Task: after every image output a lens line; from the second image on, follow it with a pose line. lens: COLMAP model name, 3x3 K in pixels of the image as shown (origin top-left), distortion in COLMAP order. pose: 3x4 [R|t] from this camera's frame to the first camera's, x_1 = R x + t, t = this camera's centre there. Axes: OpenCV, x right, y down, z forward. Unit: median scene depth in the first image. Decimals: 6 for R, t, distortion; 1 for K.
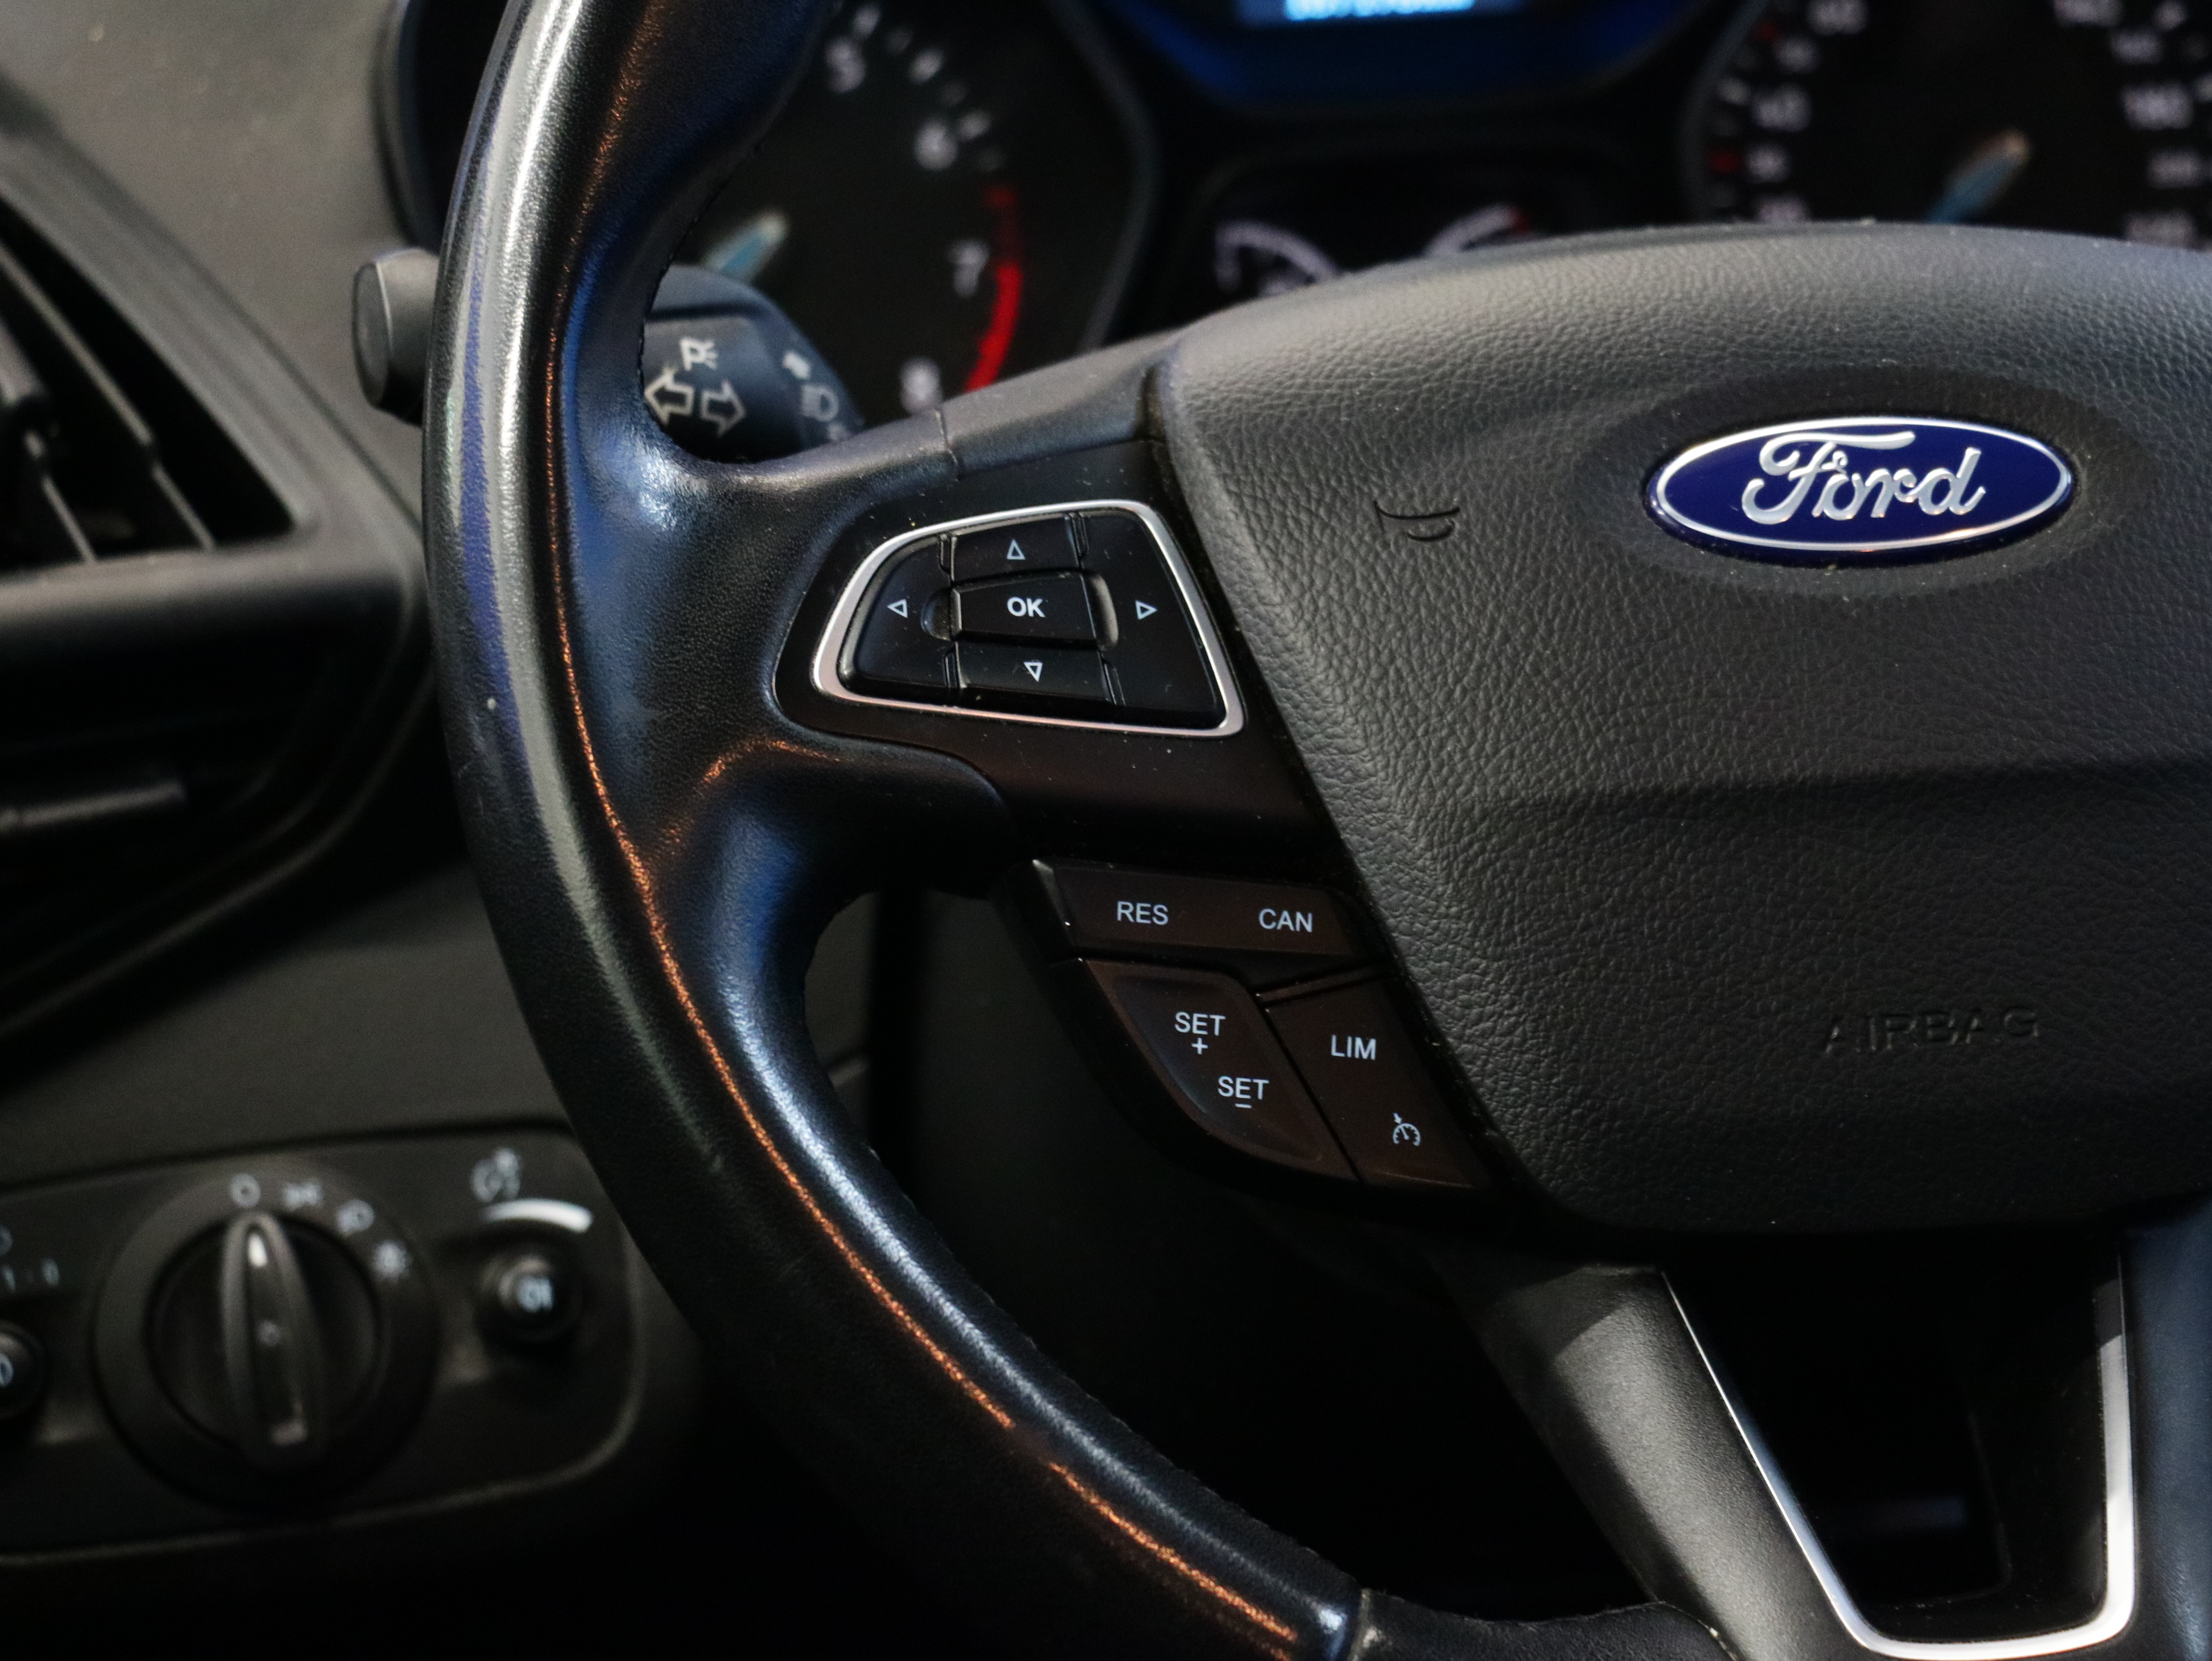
lens RADIAL K [[6713.0, 0, 1106.0], [0, 6713.0, 830.5], [0, 0, 1]] dist [0.009040, -0.562337]
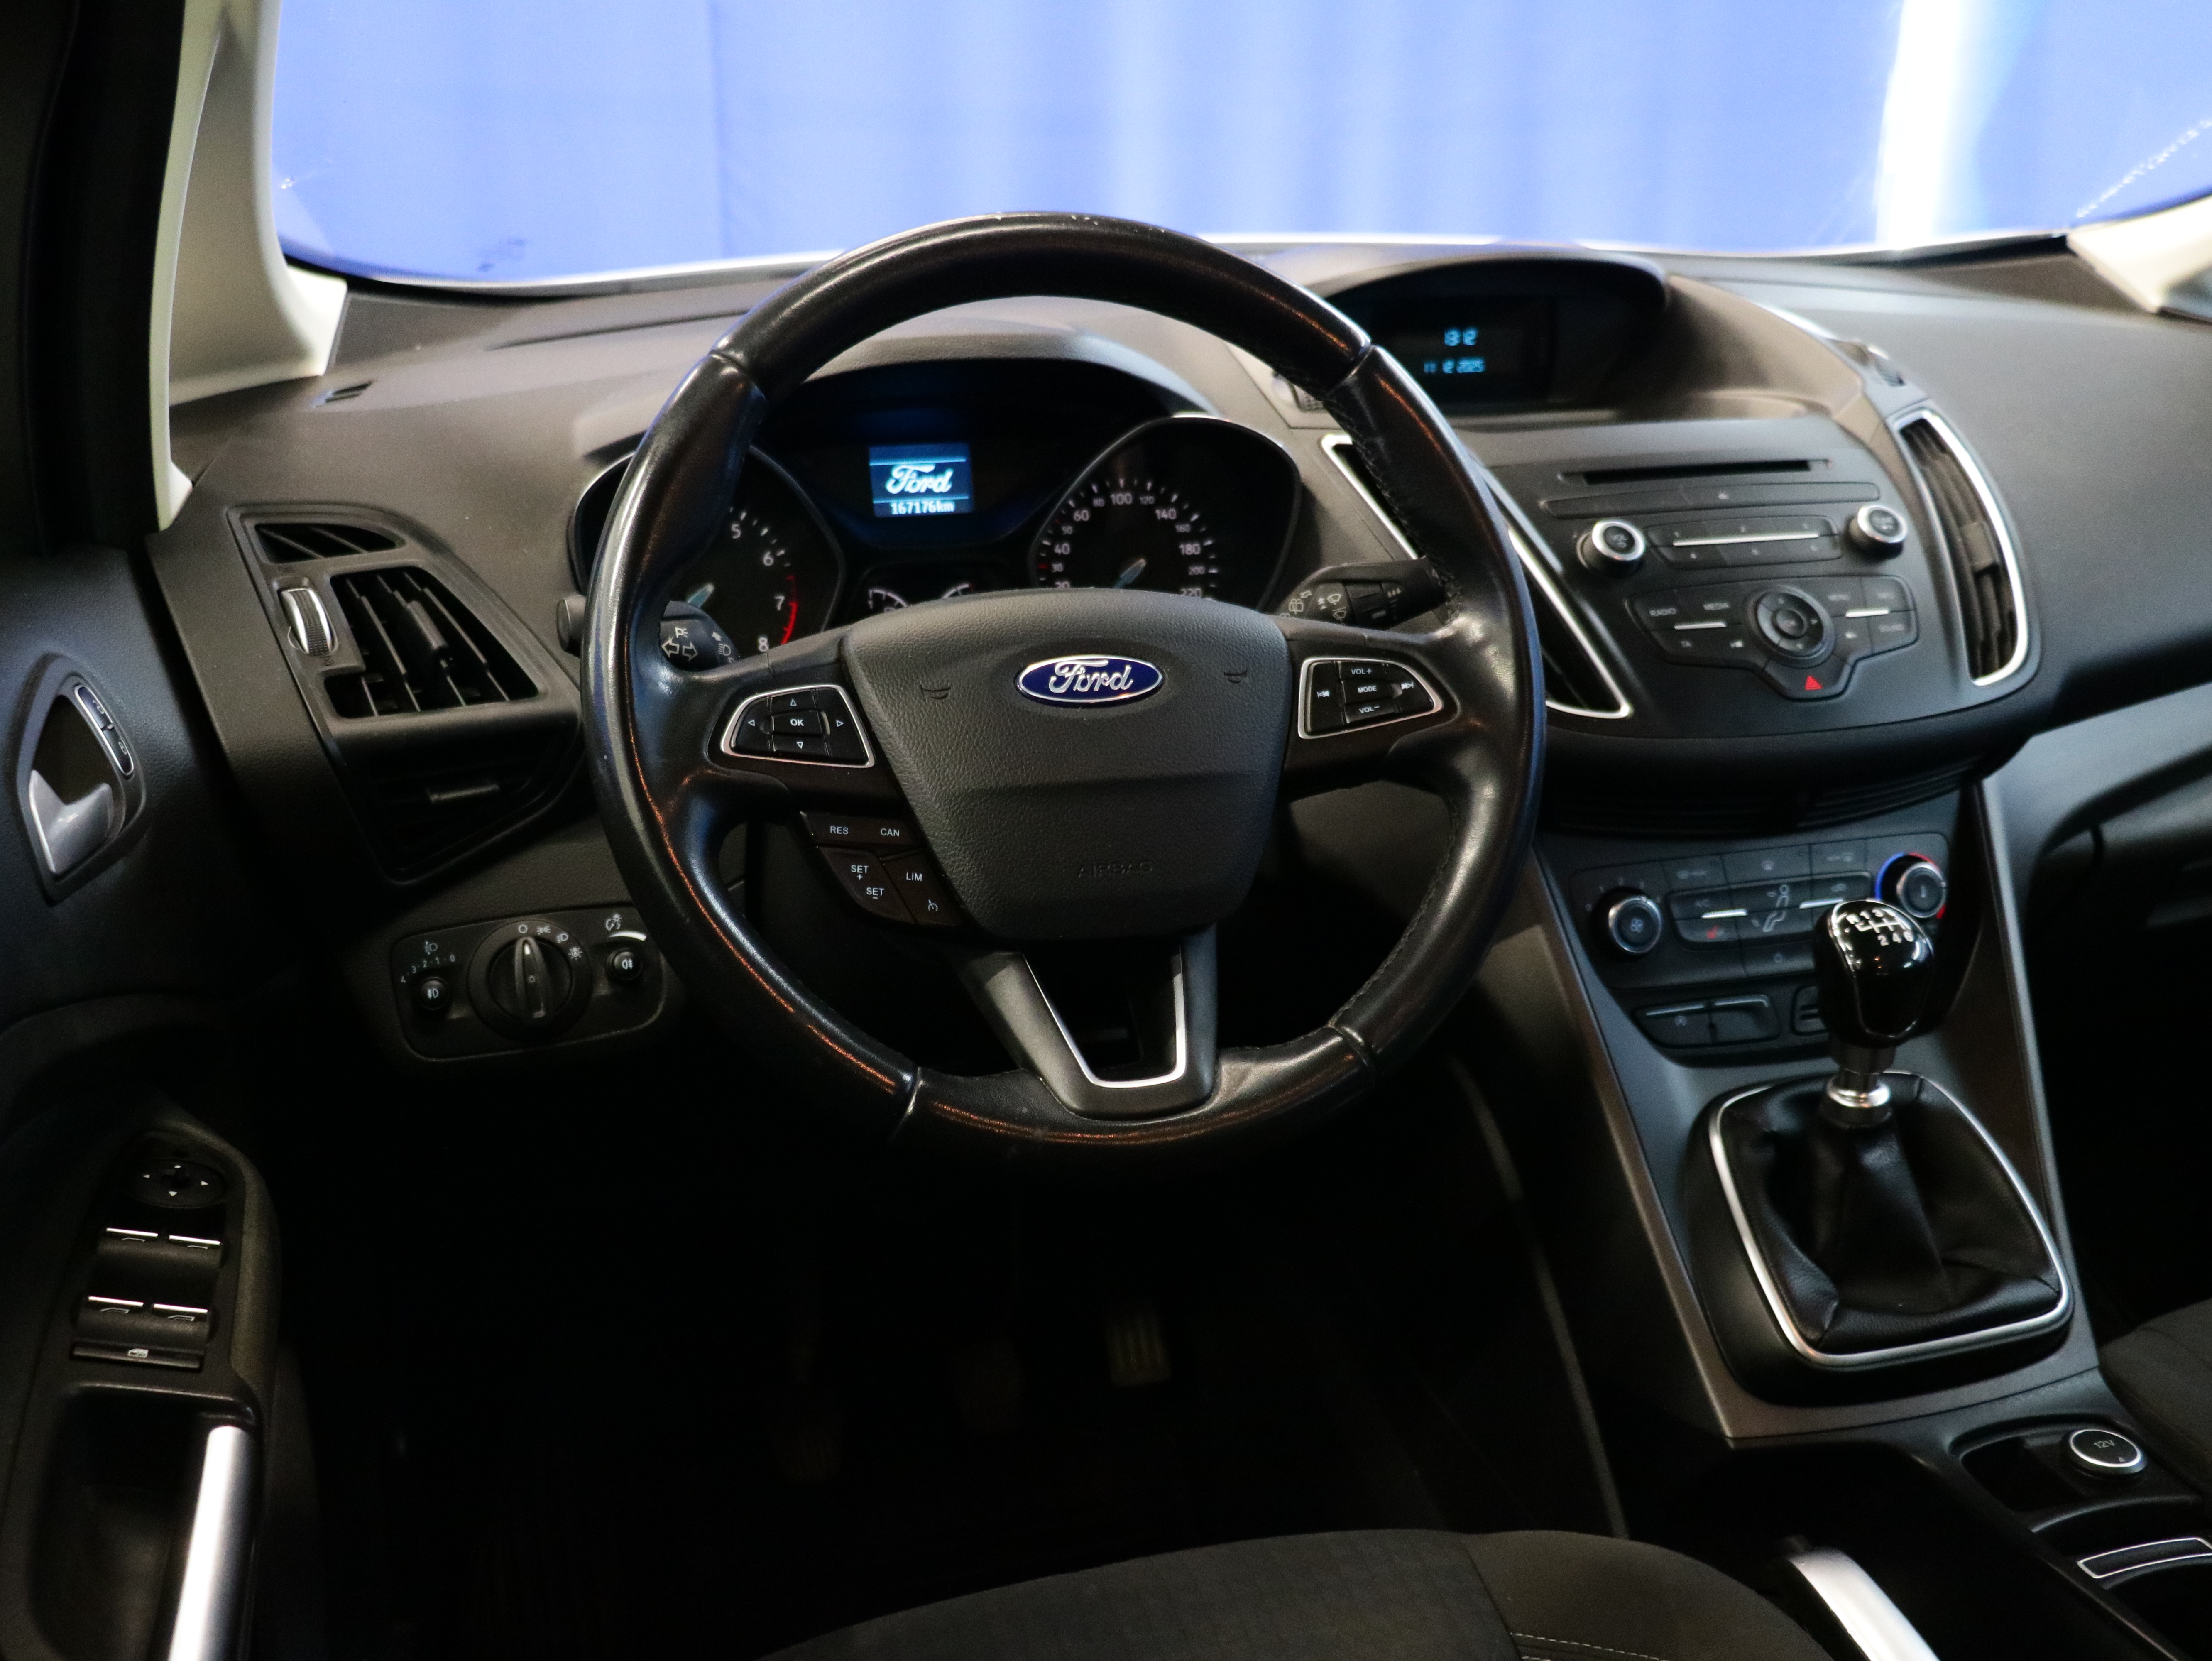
lens RADIAL K [[2231.6, 0, 1106.0], [0, 2231.6, 830.5], [0, 0, 1]] dist [-0.029056, 0.015485]
pose [[0.992982, -0.007532, 0.118029, 0.006032], [0.005341, 0.999808, 0.018865, -0.004654], [-0.118148, -0.018102, 0.992831, 0.049468]]
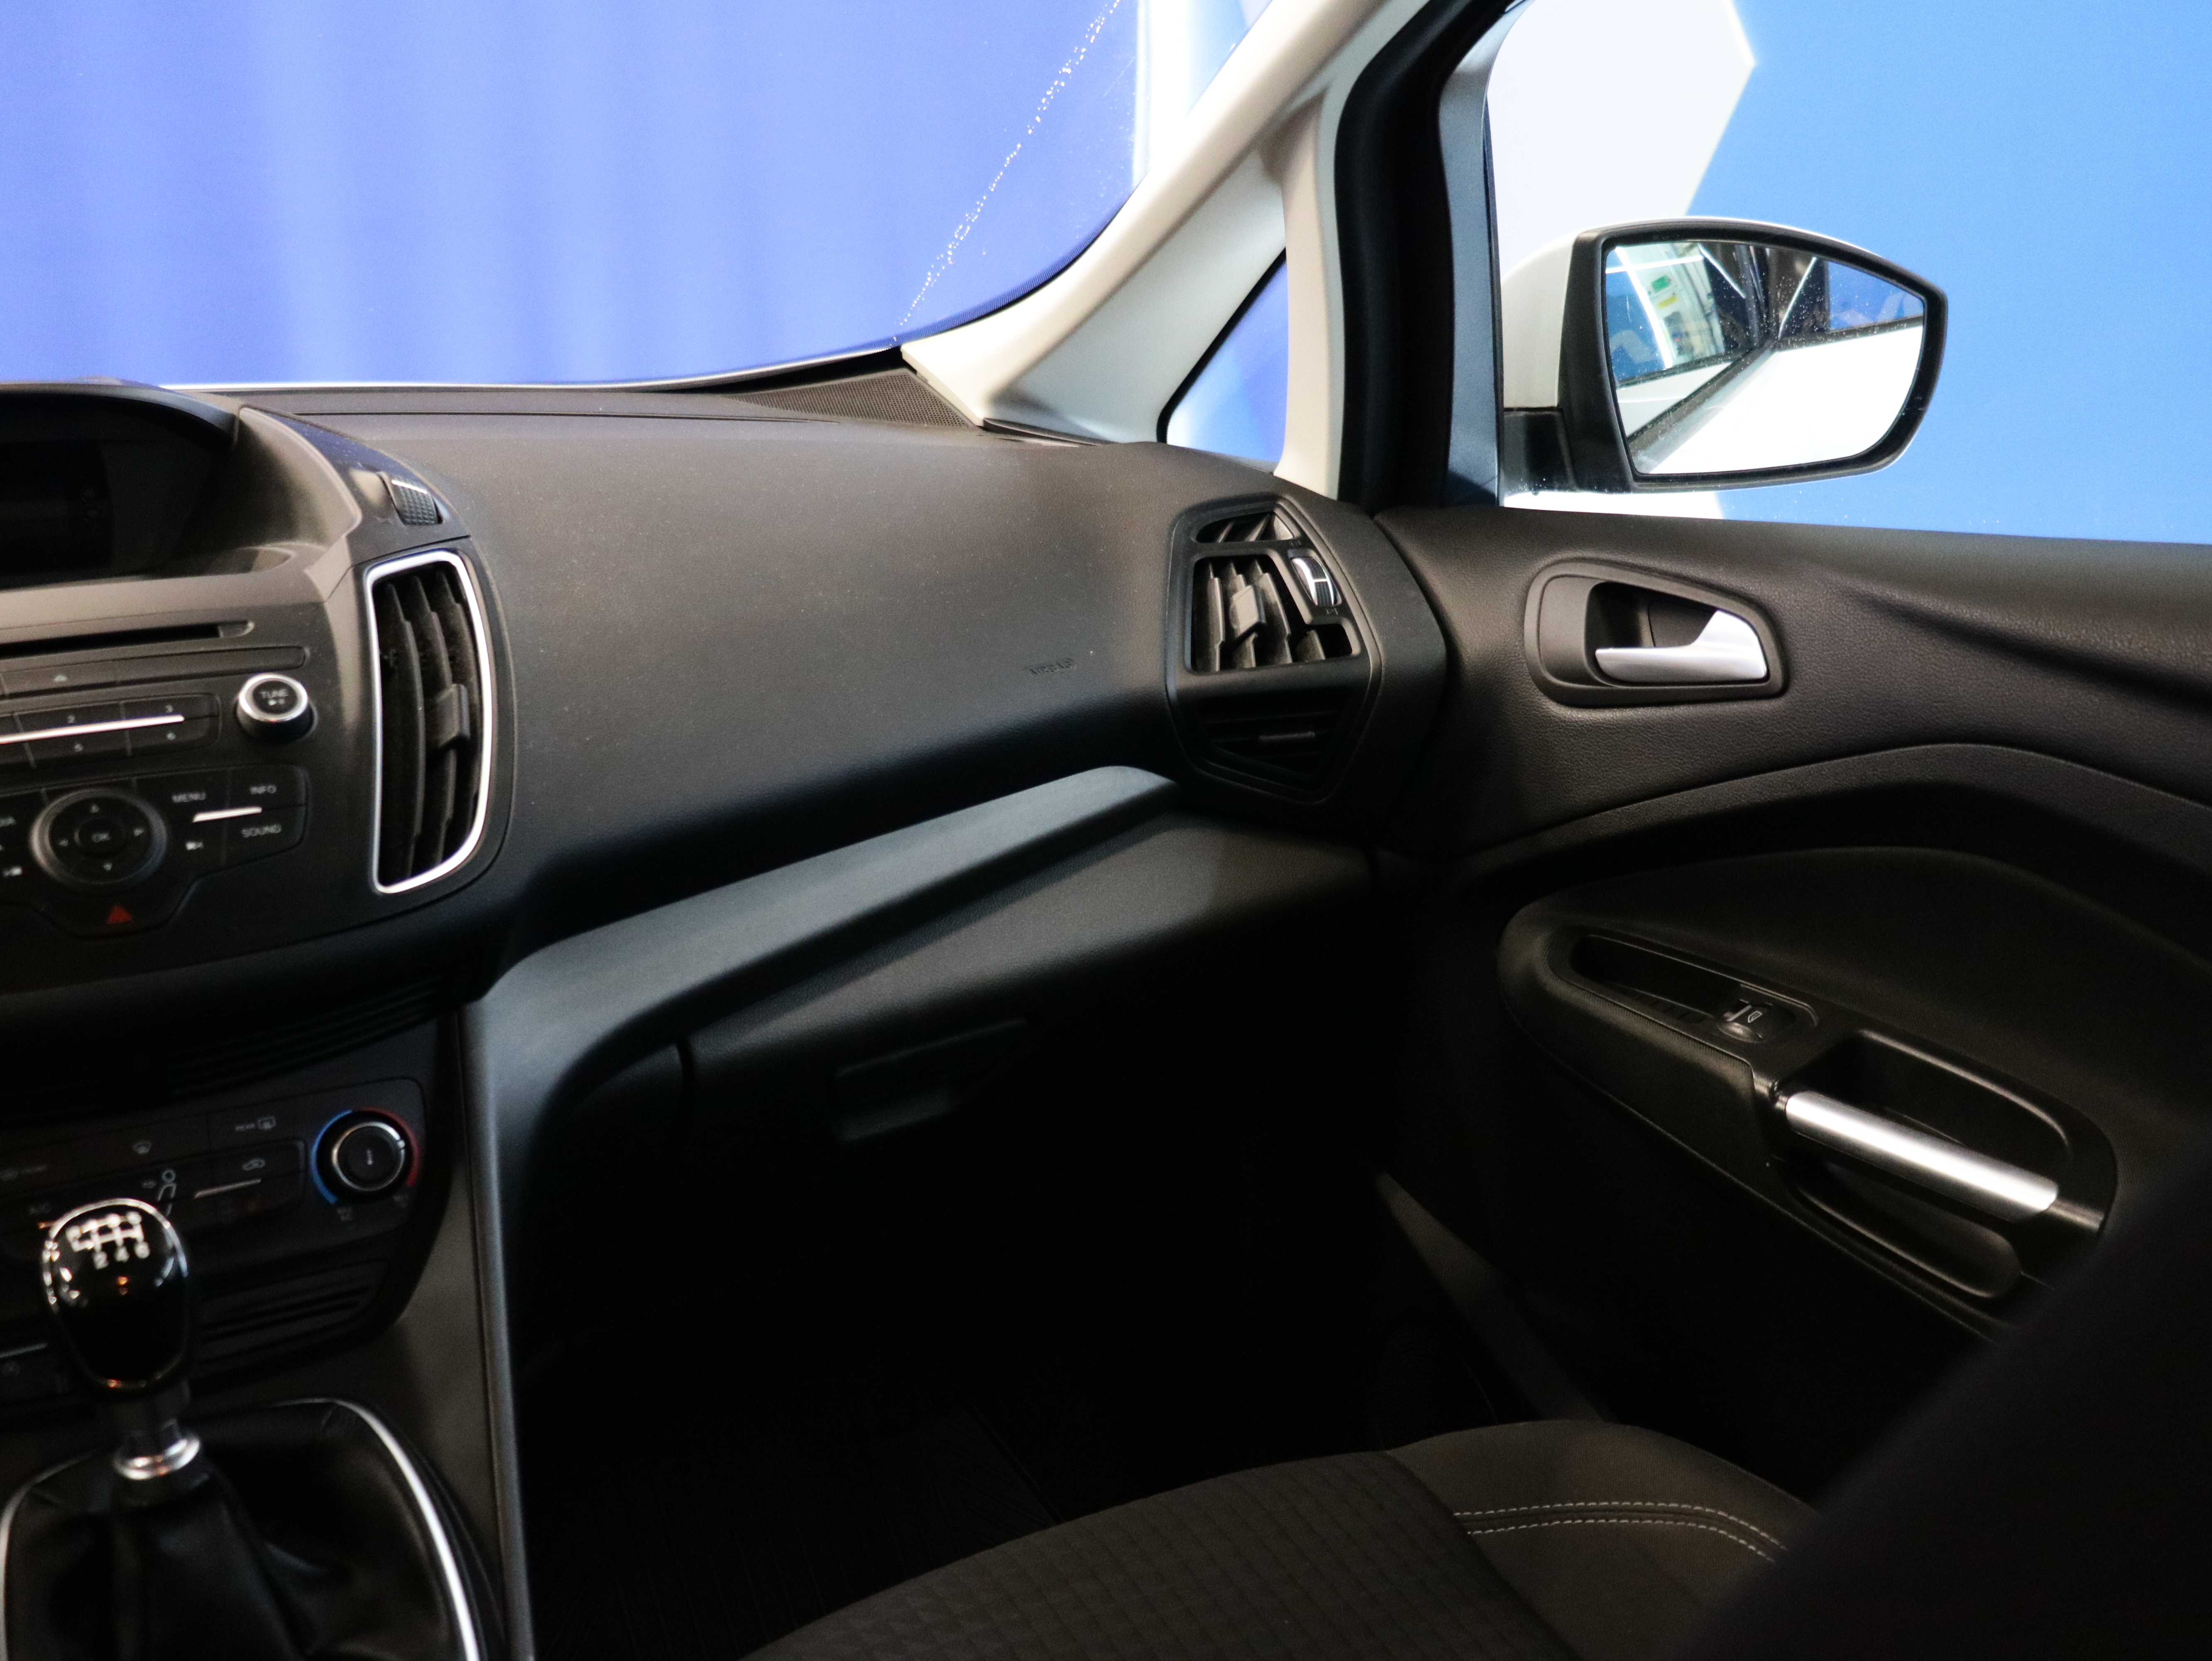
lens RADIAL K [[2302.5, 0, 1106.0], [0, 2302.5, 830.5], [0, 0, 1]] dist [-0.015363, -0.009668]
pose [[0.938754, -0.078171, 0.335604, 0.578922], [0.098371, 0.994195, -0.043592, -0.011614], [-0.330248, 0.073936, 0.940994, 0.158931]]
